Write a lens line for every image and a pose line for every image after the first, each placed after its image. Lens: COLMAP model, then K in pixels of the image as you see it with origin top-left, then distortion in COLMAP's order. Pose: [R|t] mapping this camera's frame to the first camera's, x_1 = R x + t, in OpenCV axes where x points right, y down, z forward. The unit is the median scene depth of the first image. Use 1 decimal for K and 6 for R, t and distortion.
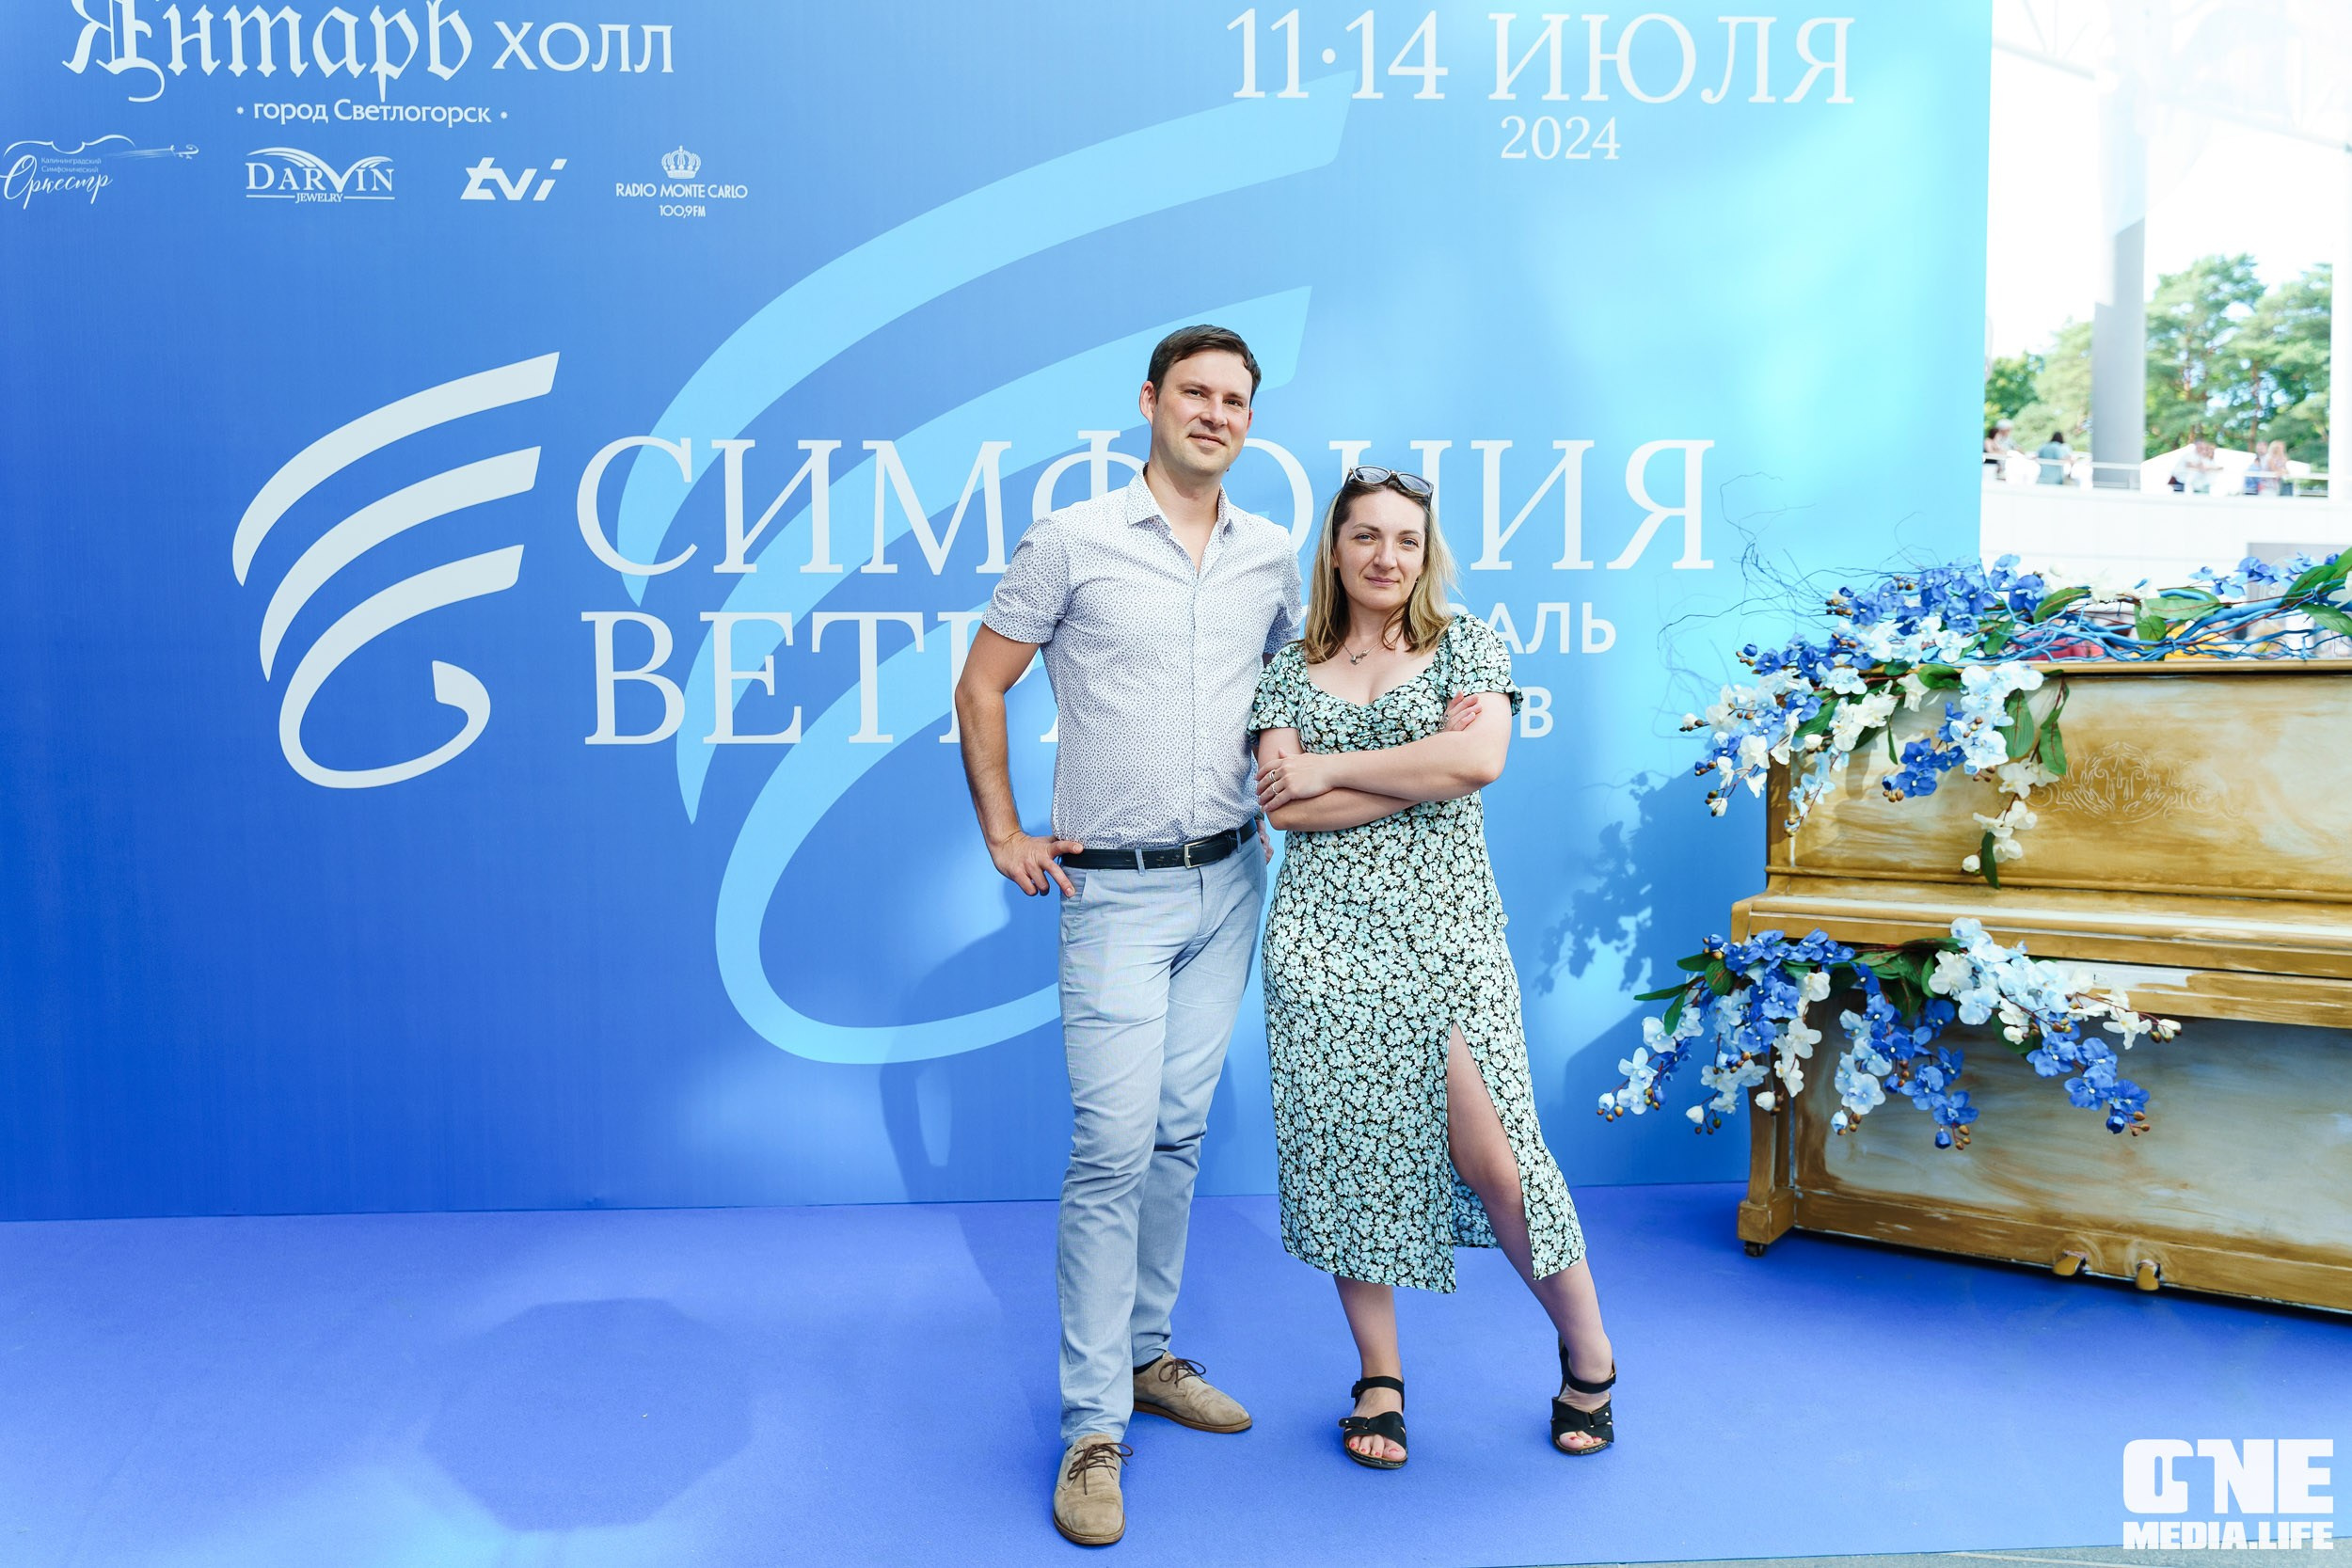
lens RADIAL K [[1888.5, 0, 1176.0], [0, 1888.5, 784.0], [0, 0, 1]] dist [0.000481, -0.013097]
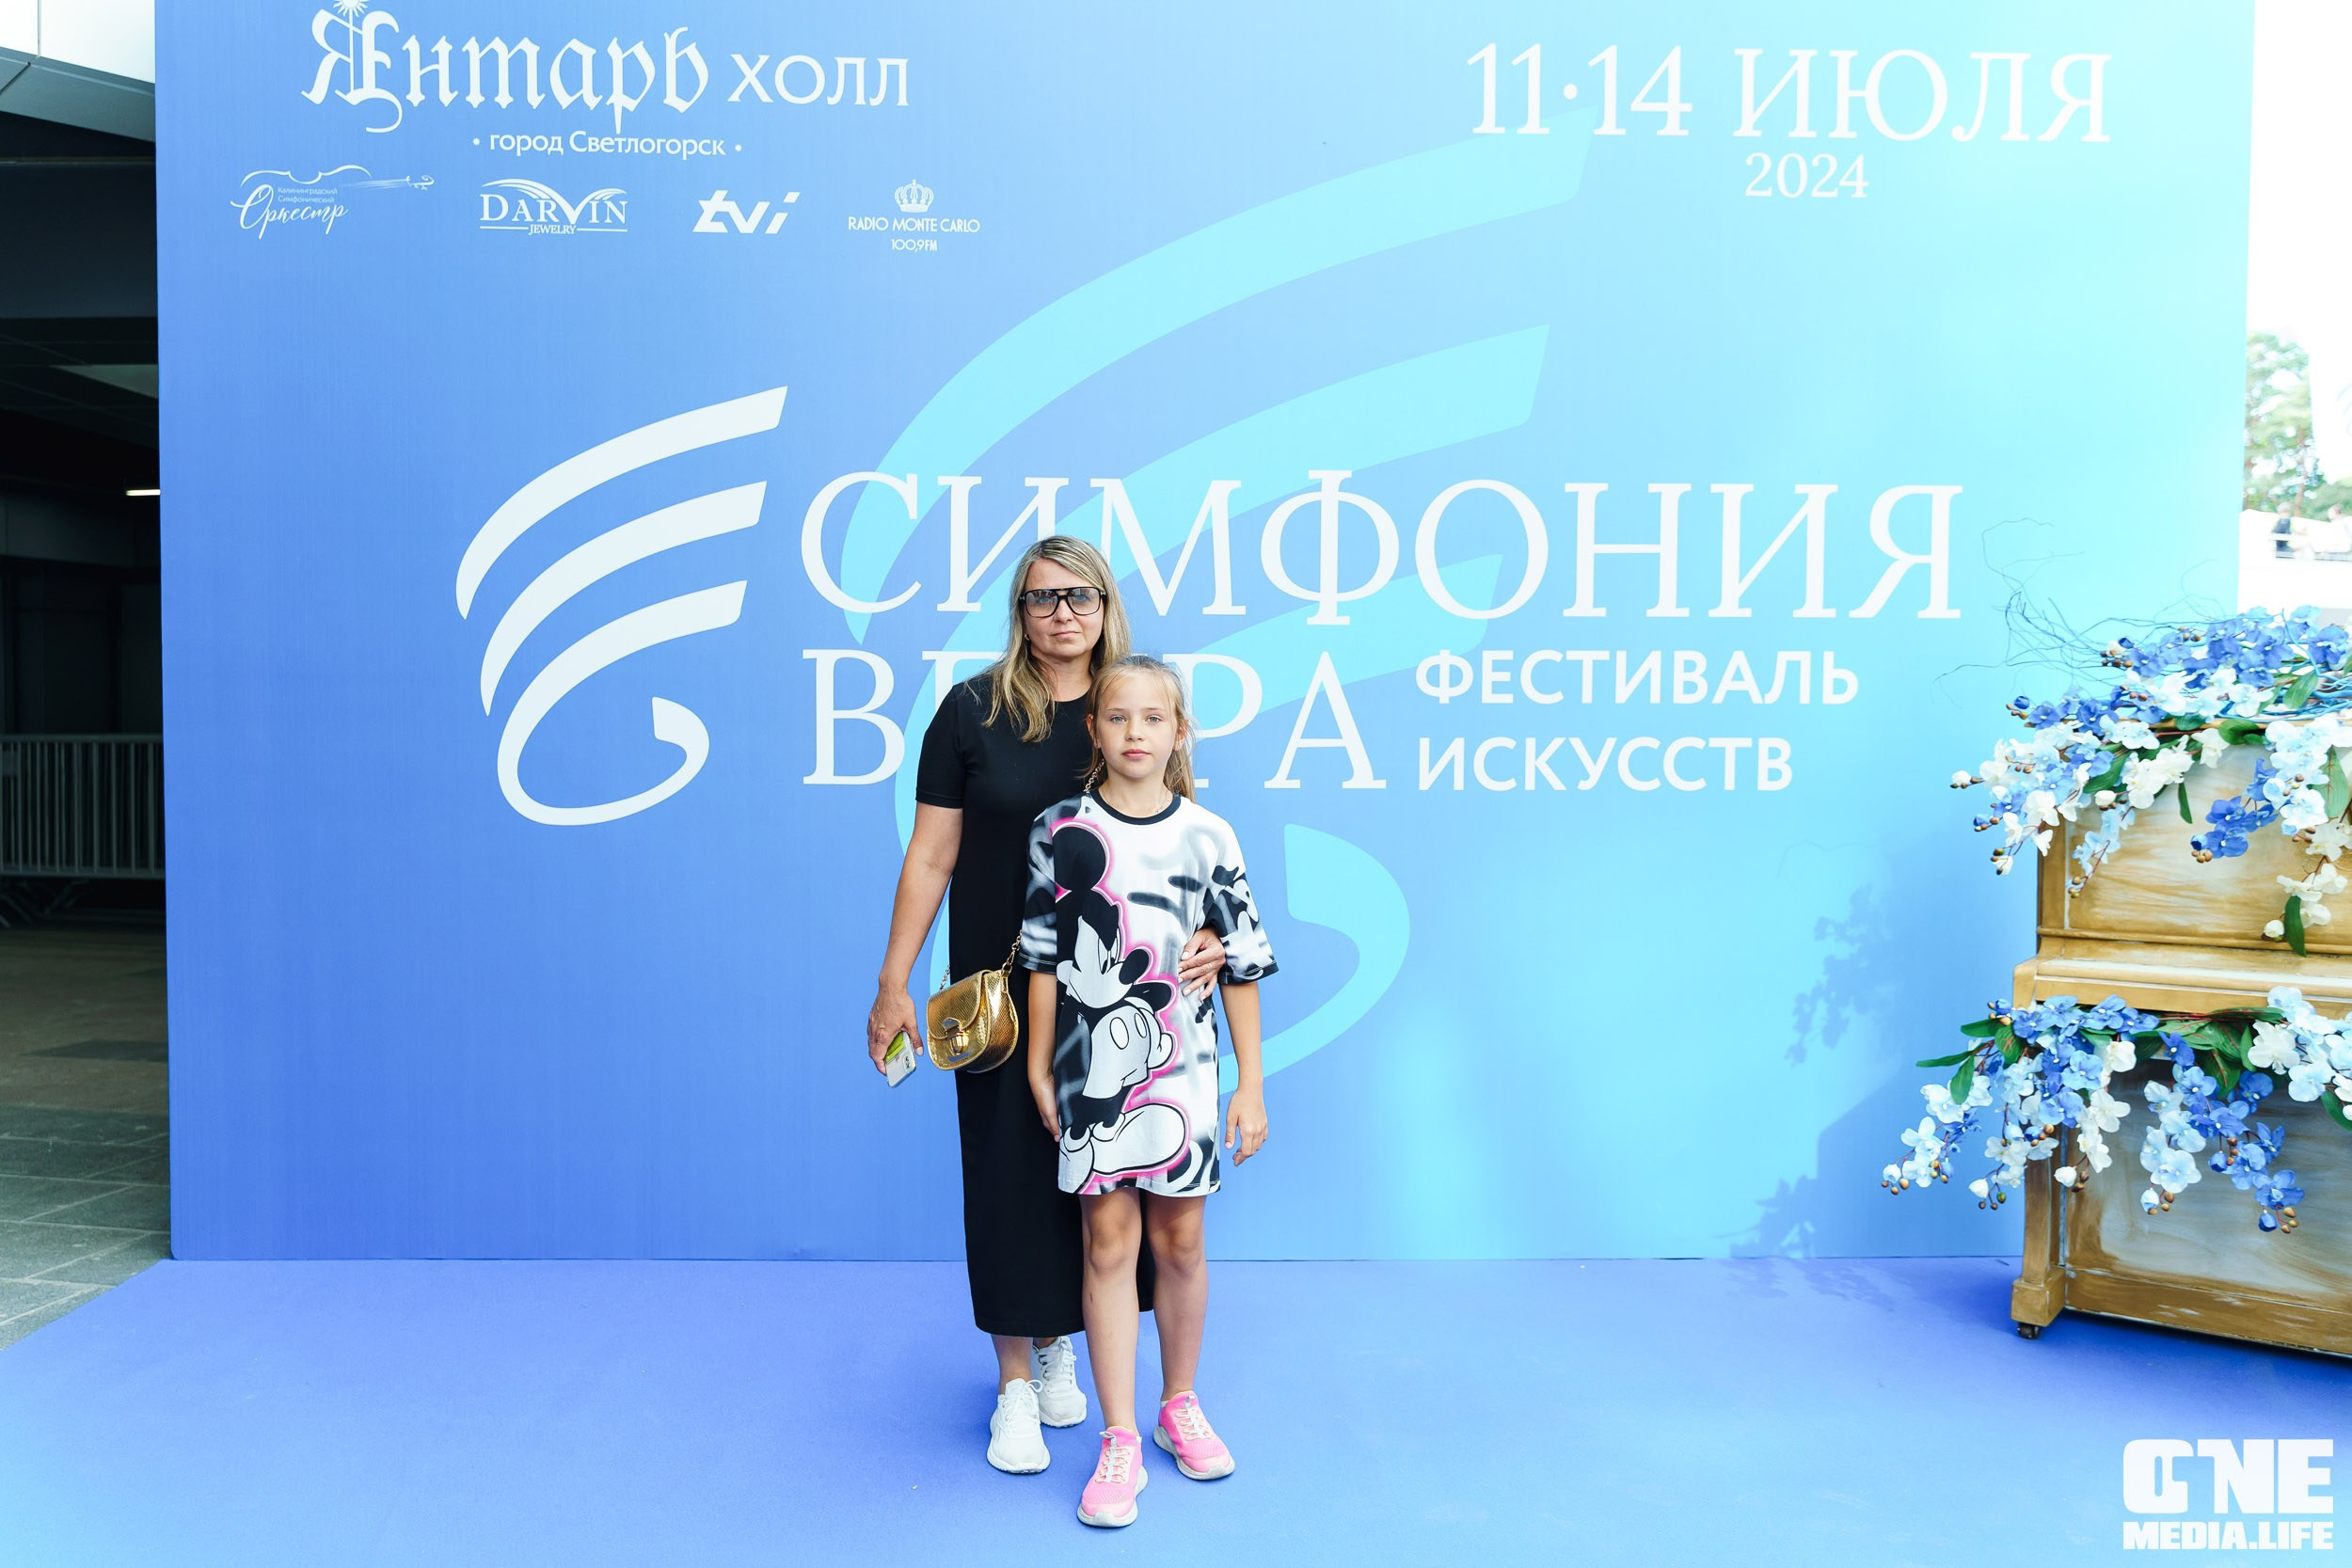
lens RADIAL K [[1843.0, 0, 1151.2], [0, 1843.0, 784.8], [0, 0, 1]] dist [0.000231, -0.008882]
pose [[0.999388, 0.013616, -0.032213, -0.105305], [-0.014451, 0.999561, -0.025854, 0.001681], [0.031847, 0.026304, 0.999147, 0.050016]]
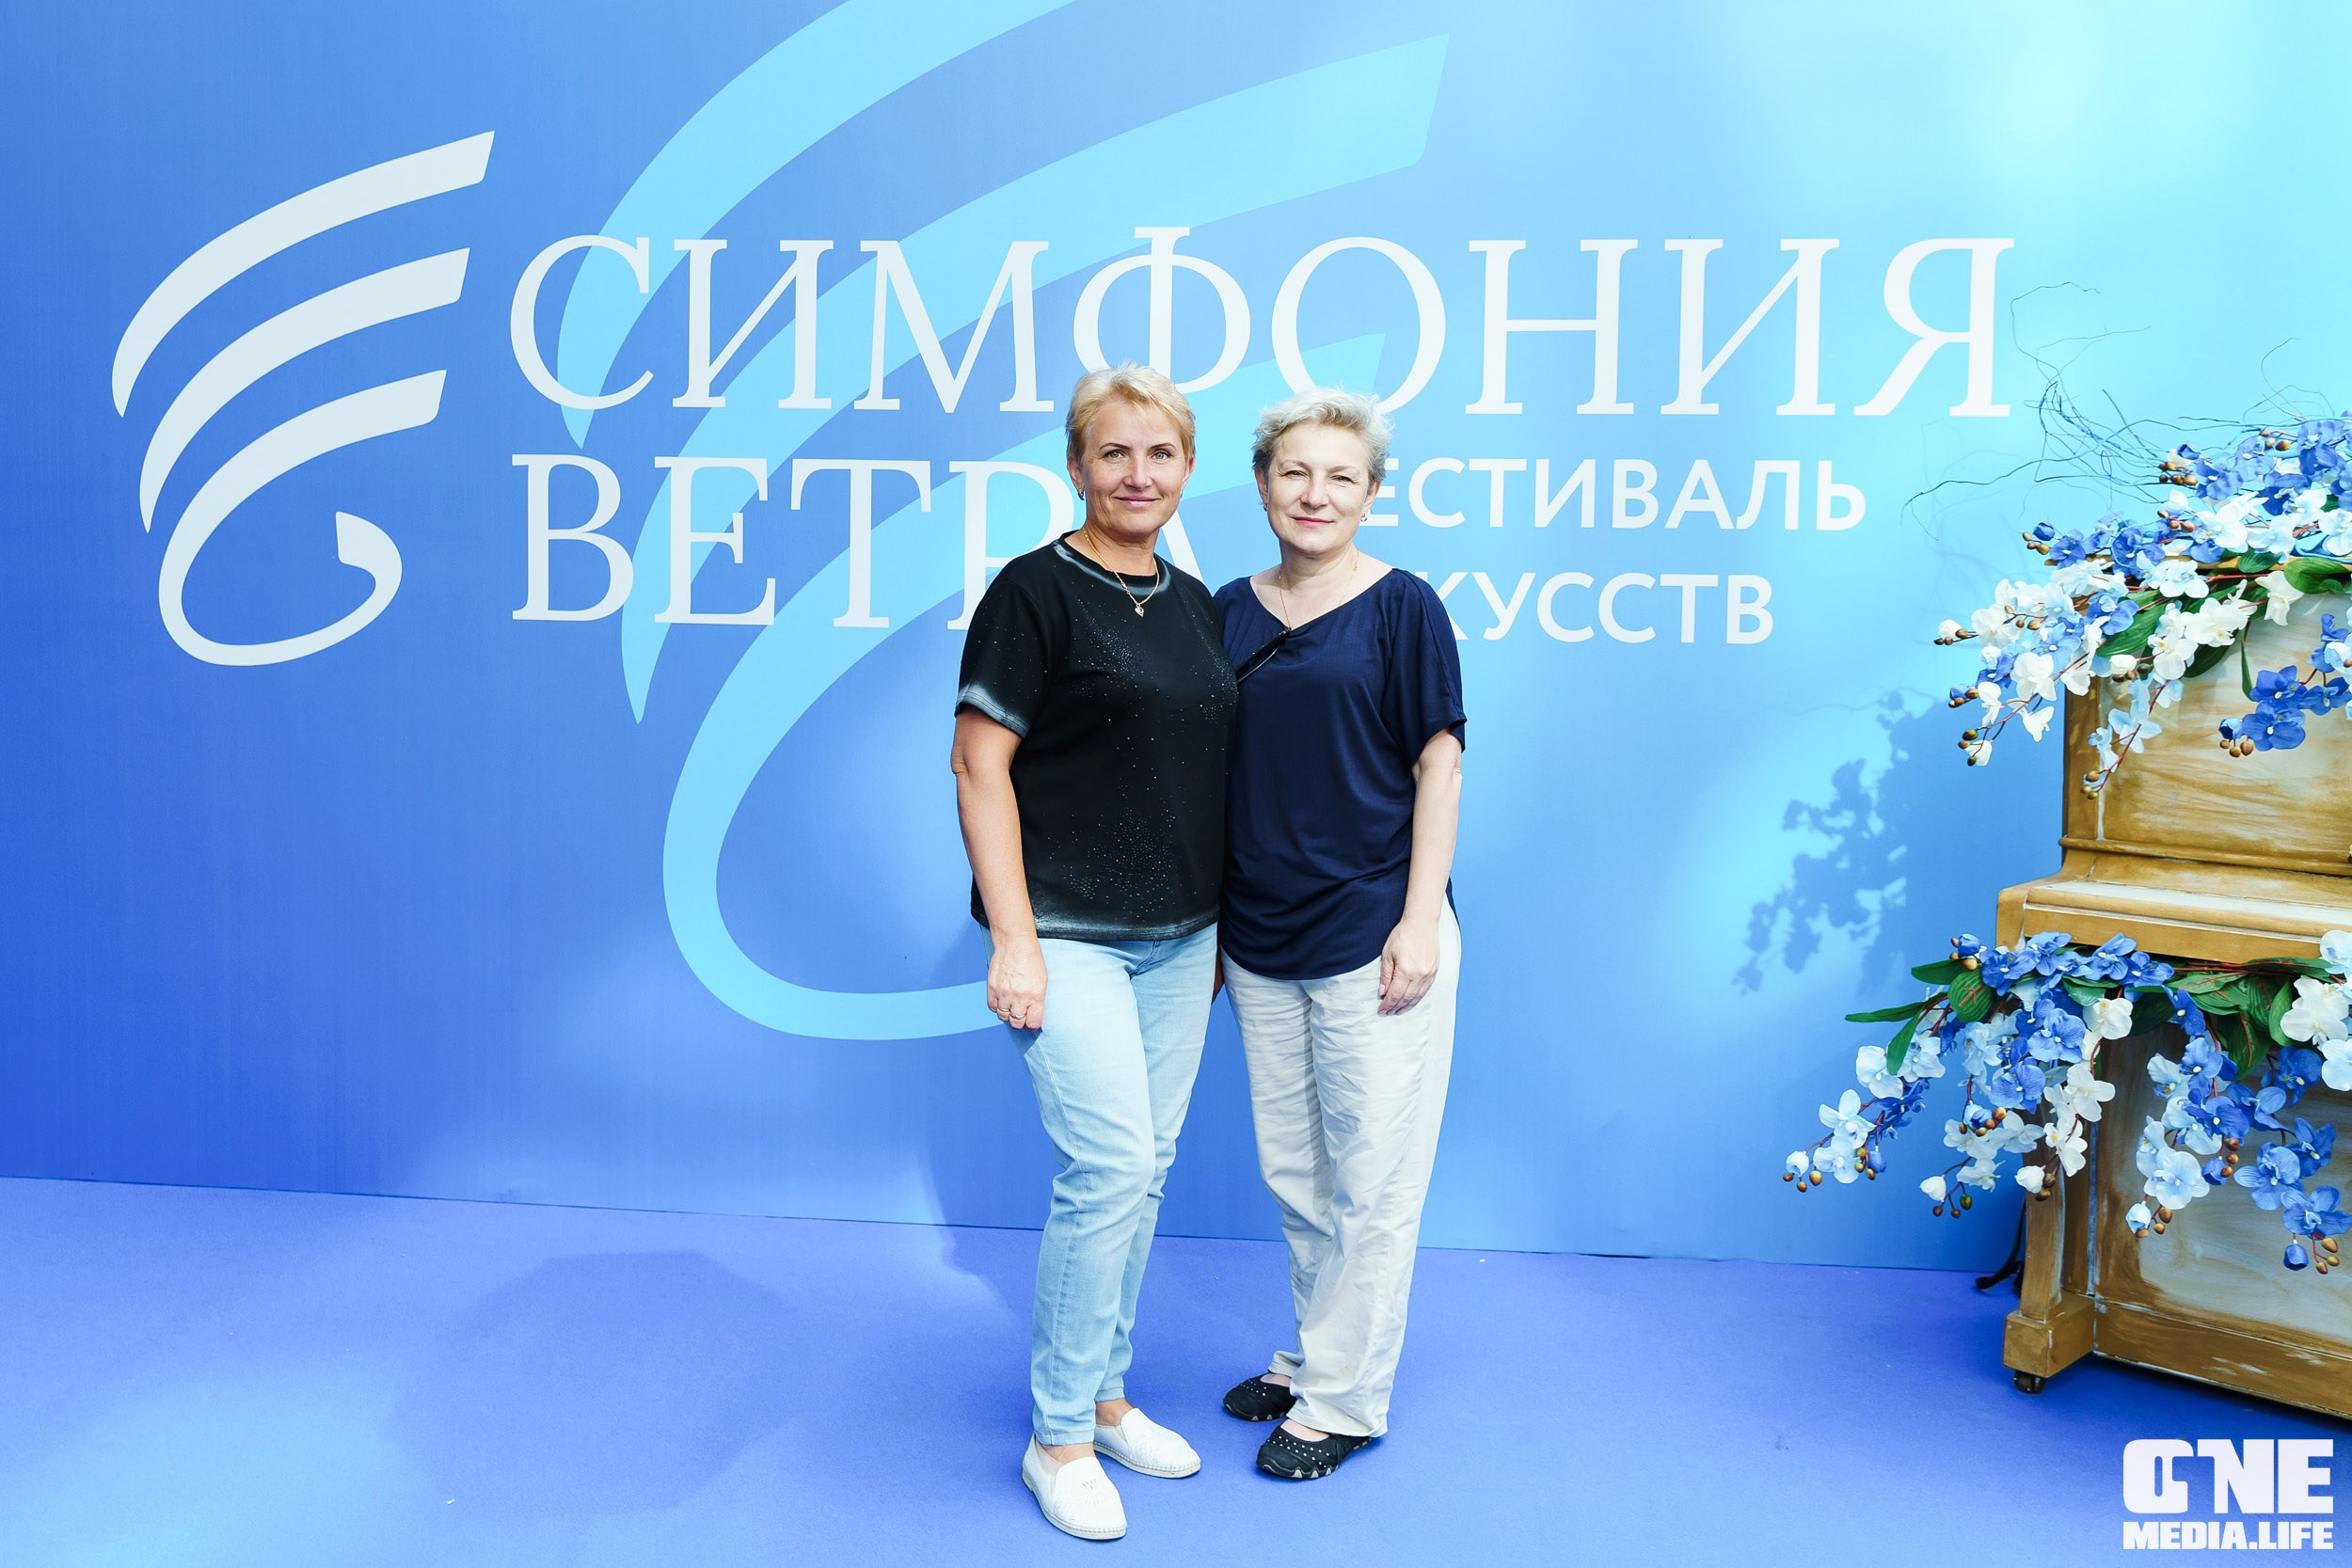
lens RADIAL K [[2262.9, 0, 1082.9], [0, 2262.9, 620.6], [0, 0, 1]] dist [0.003266, -0.010571]
pose [[0.985245, 0.026706, -0.169054, 0.091090], [-0.030094, 0.999394, -0.017509, -0.011417], [0.168484, 0.022339, 0.985451, 0.099708]]
